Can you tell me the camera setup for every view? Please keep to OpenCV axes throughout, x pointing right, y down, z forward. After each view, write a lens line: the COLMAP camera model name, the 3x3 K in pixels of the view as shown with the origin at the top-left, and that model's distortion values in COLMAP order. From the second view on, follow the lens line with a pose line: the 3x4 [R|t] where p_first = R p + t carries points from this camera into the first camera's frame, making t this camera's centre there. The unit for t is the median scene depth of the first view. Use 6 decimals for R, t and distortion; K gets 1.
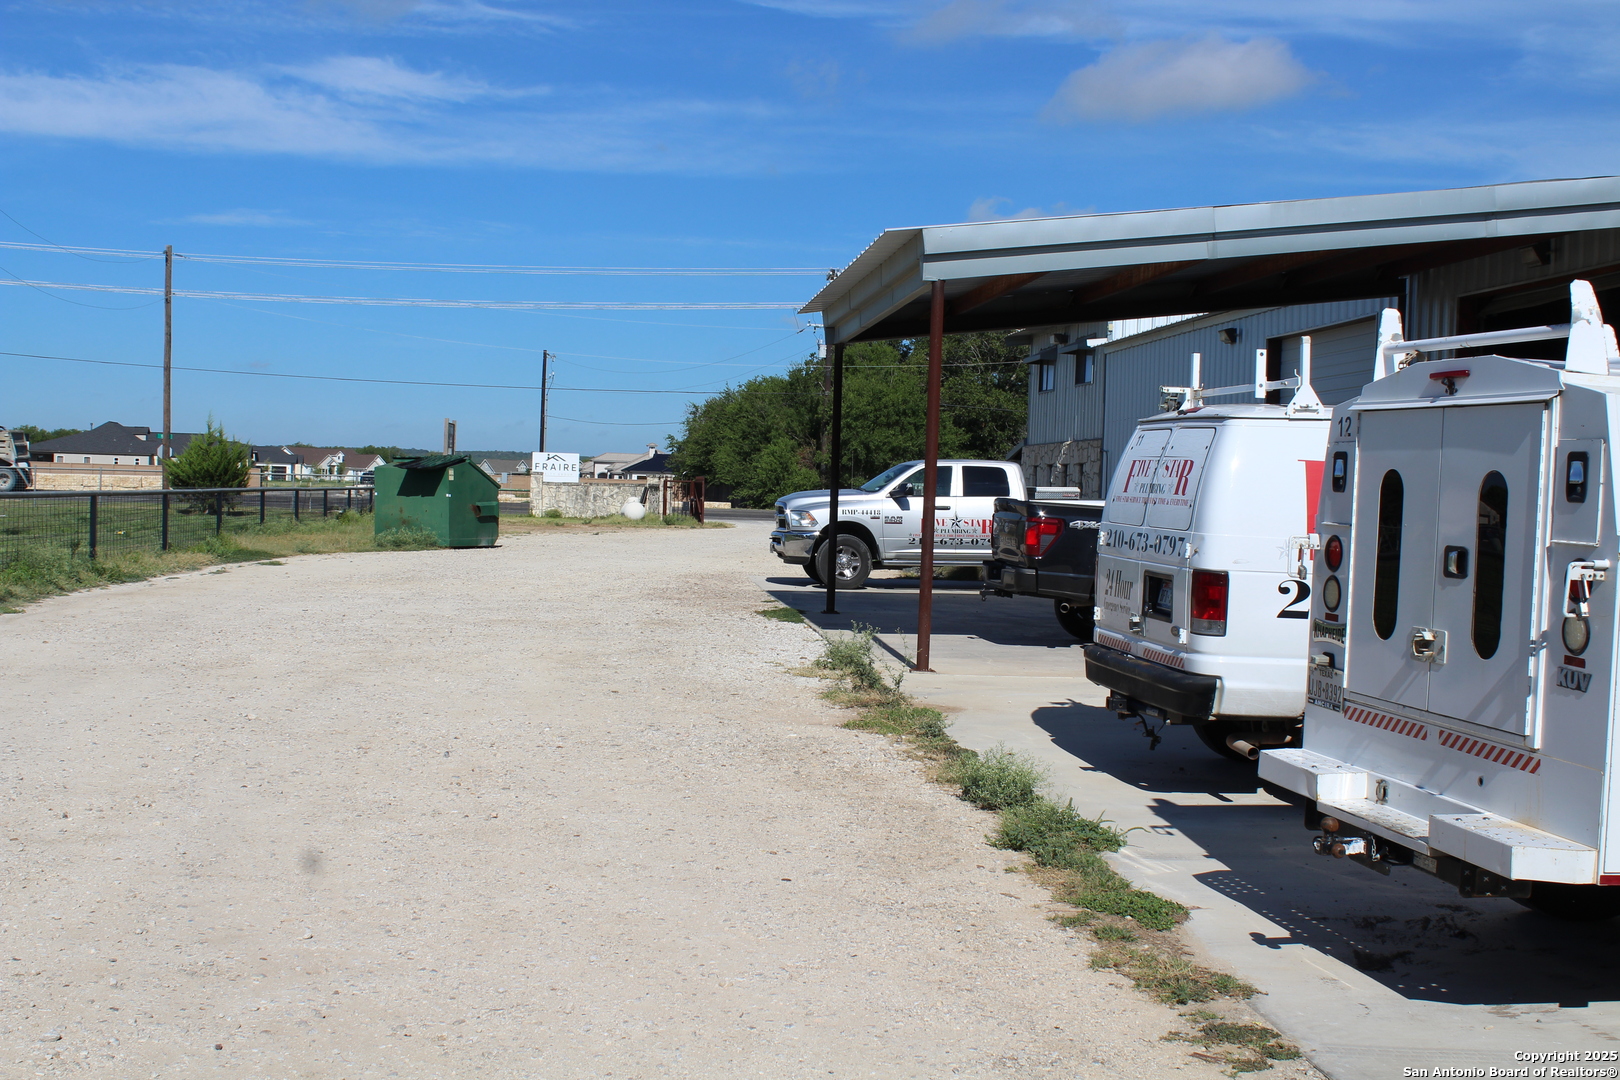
lens RADIAL K [[1908.7, 0, 810.0], [0, 1908.7, 540.0], [0, 0, 1]] dist [-0.088992, 0.105277]
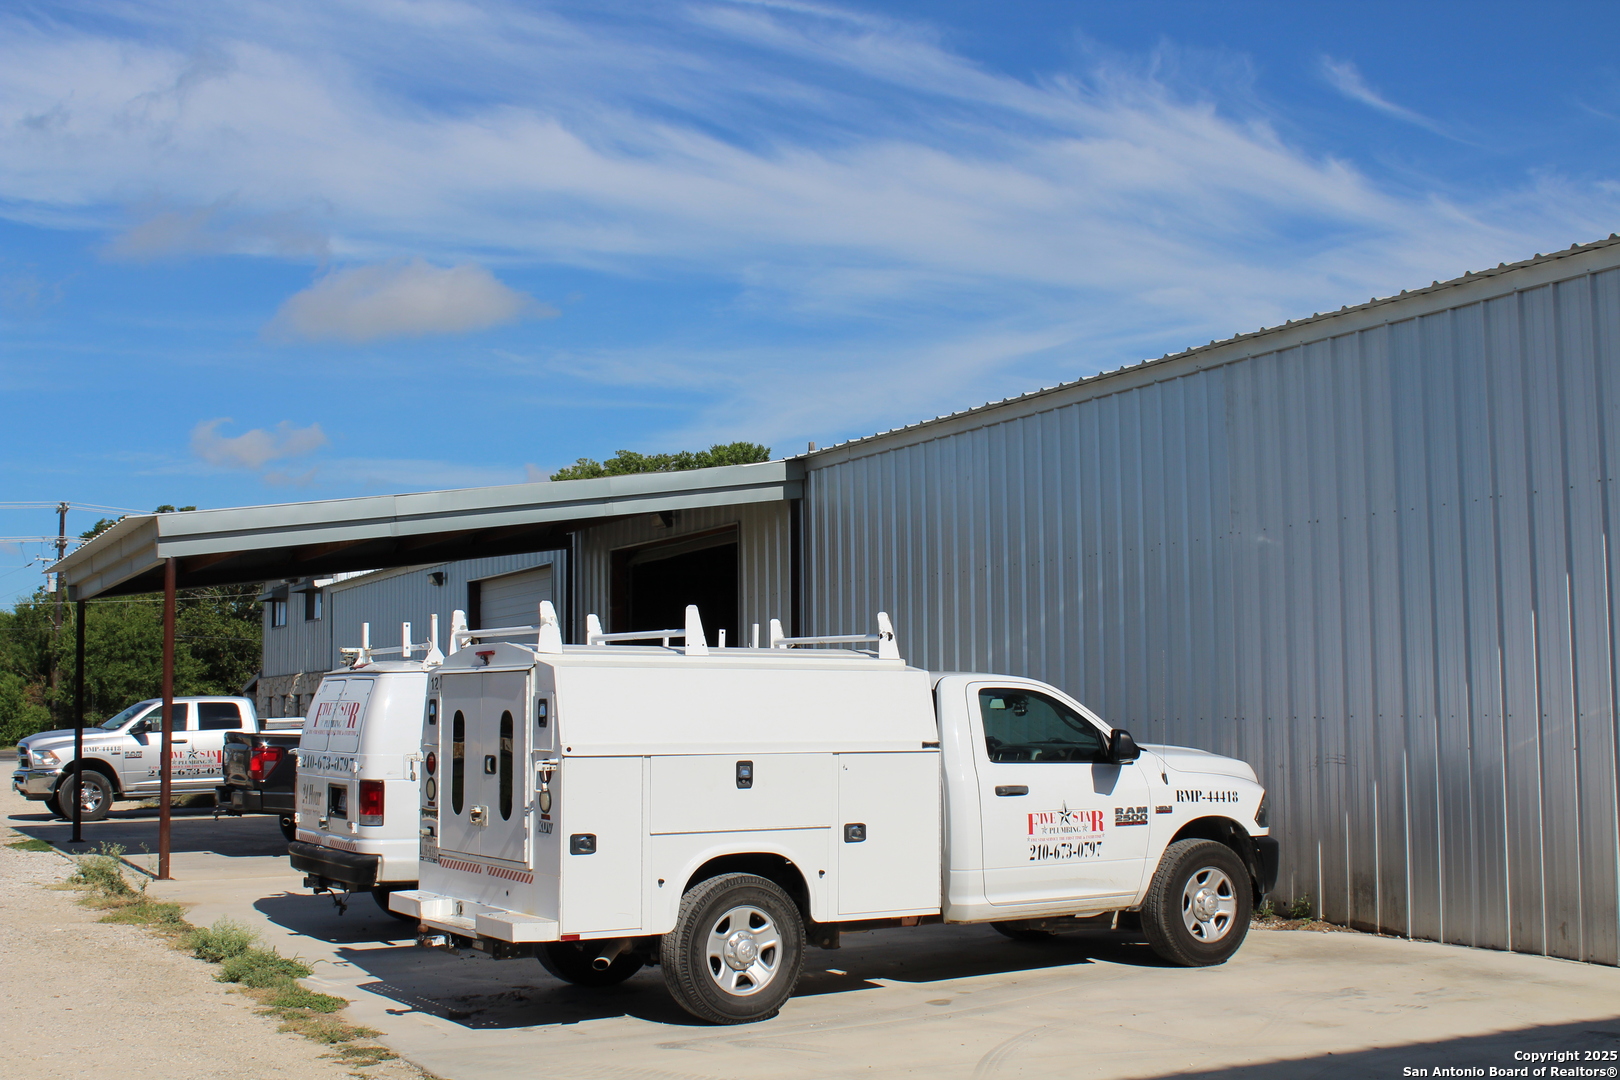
lens RADIAL K [[1908.7, 0, 810.0], [0, 1908.7, 540.0], [0, 0, 1]] dist [-0.088992, 0.105277]
pose [[0.924489, -0.010152, 0.381073, -0.024132], [0.053916, 0.993079, -0.104345, 0.003024], [-0.377376, 0.117012, 0.918638, -0.417234]]
